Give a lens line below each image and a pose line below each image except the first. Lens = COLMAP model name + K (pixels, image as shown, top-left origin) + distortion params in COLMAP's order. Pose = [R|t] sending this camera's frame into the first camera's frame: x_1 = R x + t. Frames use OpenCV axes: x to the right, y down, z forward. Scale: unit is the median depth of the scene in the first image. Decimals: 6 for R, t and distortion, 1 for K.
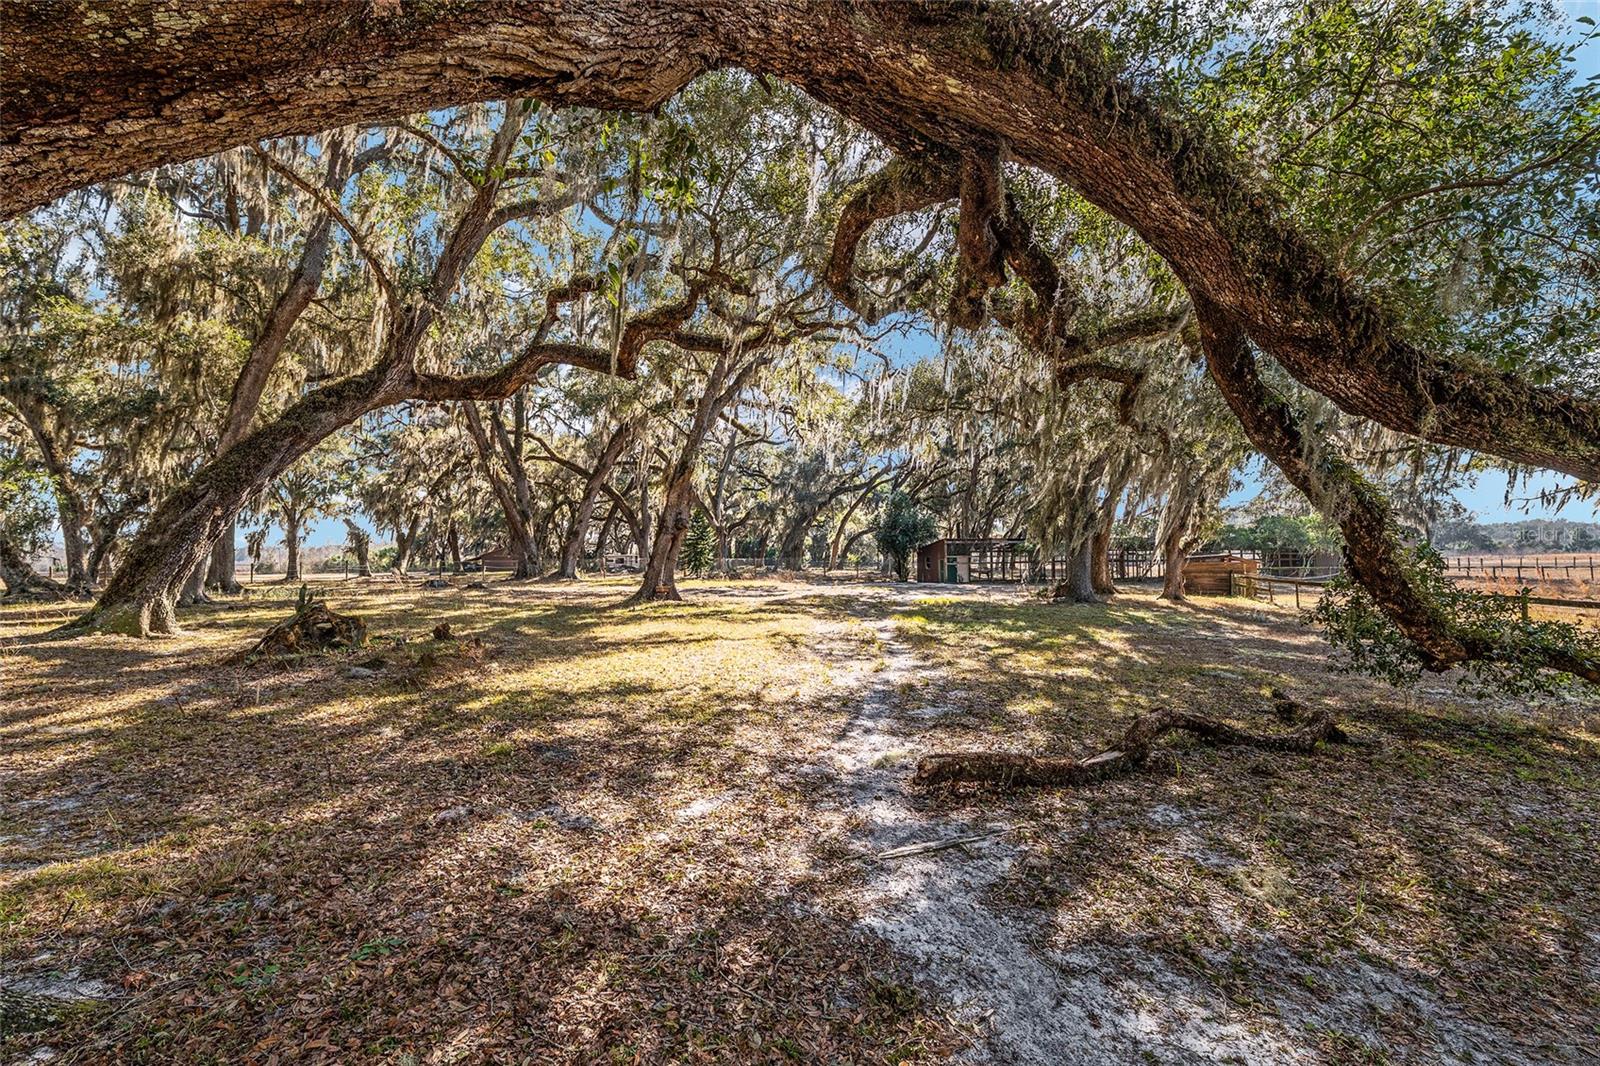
lens RADIAL K [[664.2, 0, 803.1], [0, 664.2, 529.2], [0, 0, 1]] dist [-0.007625, 0.000777]
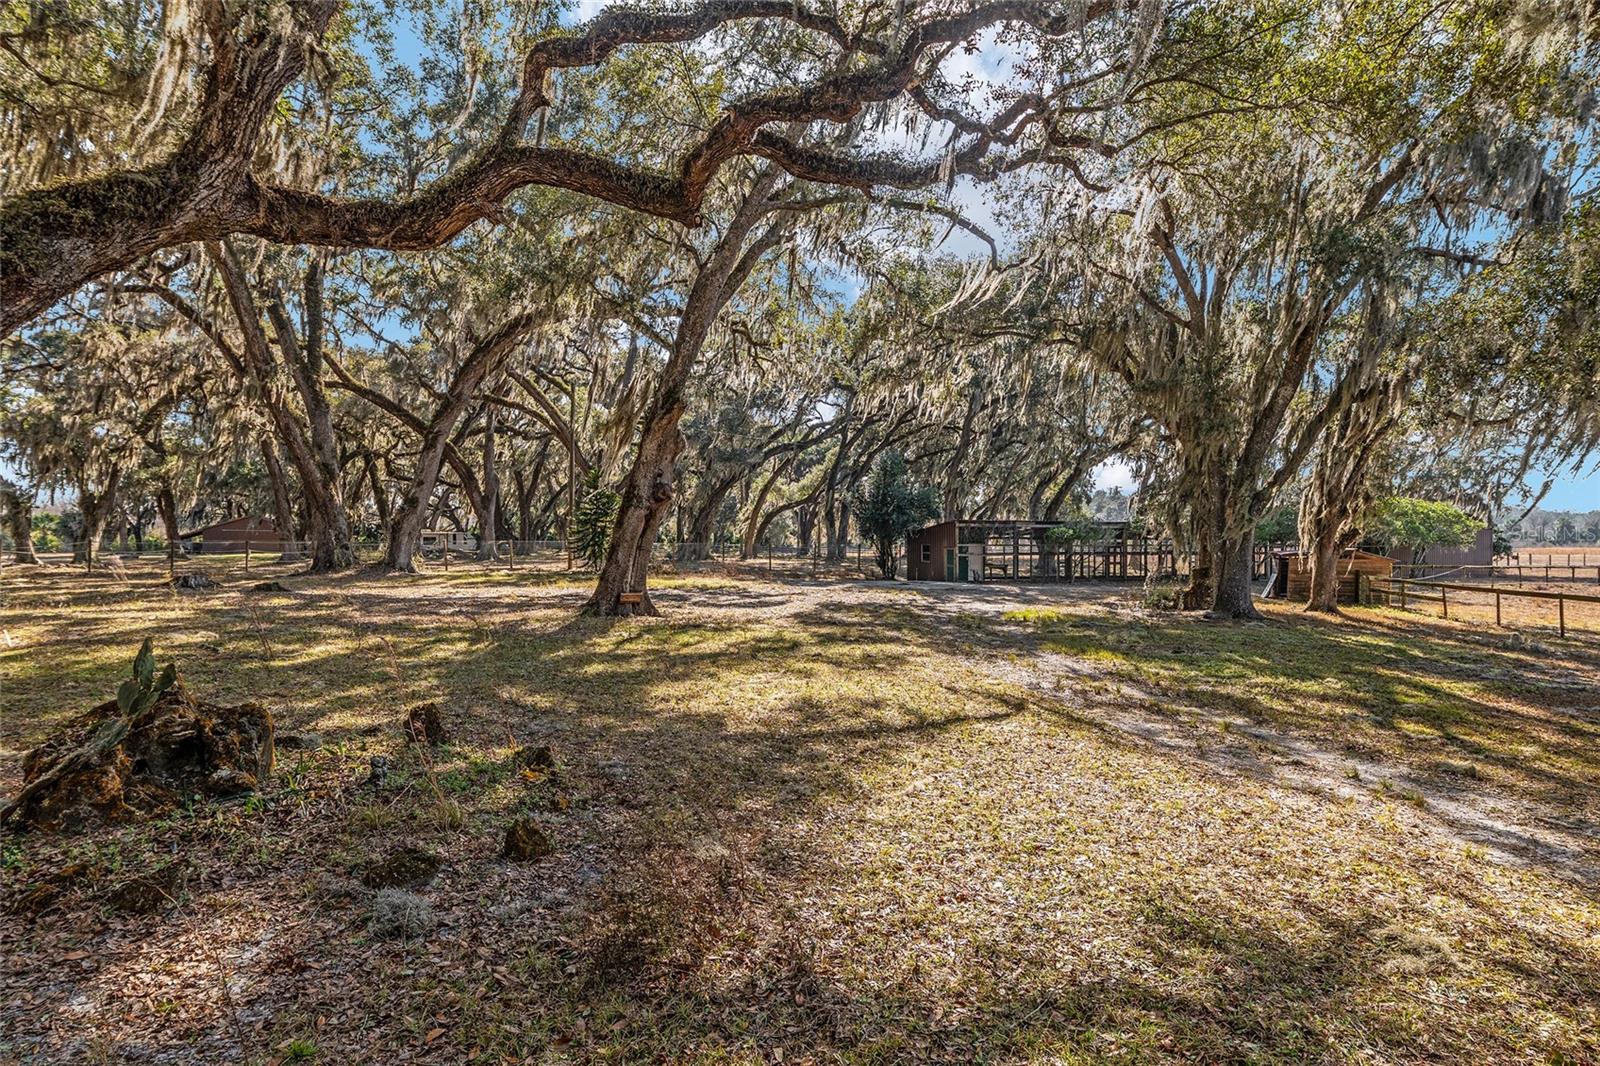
lens RADIAL K [[864.8, 0, 797.7], [0, 864.8, 536.2], [0, 0, 1]] dist [0.001169, -0.001013]
pose [[0.985439, 0.014533, 0.169404, -0.111837], [-0.021450, 0.999006, 0.039074, -0.000808], [-0.168668, -0.042139, 0.984772, 0.107452]]
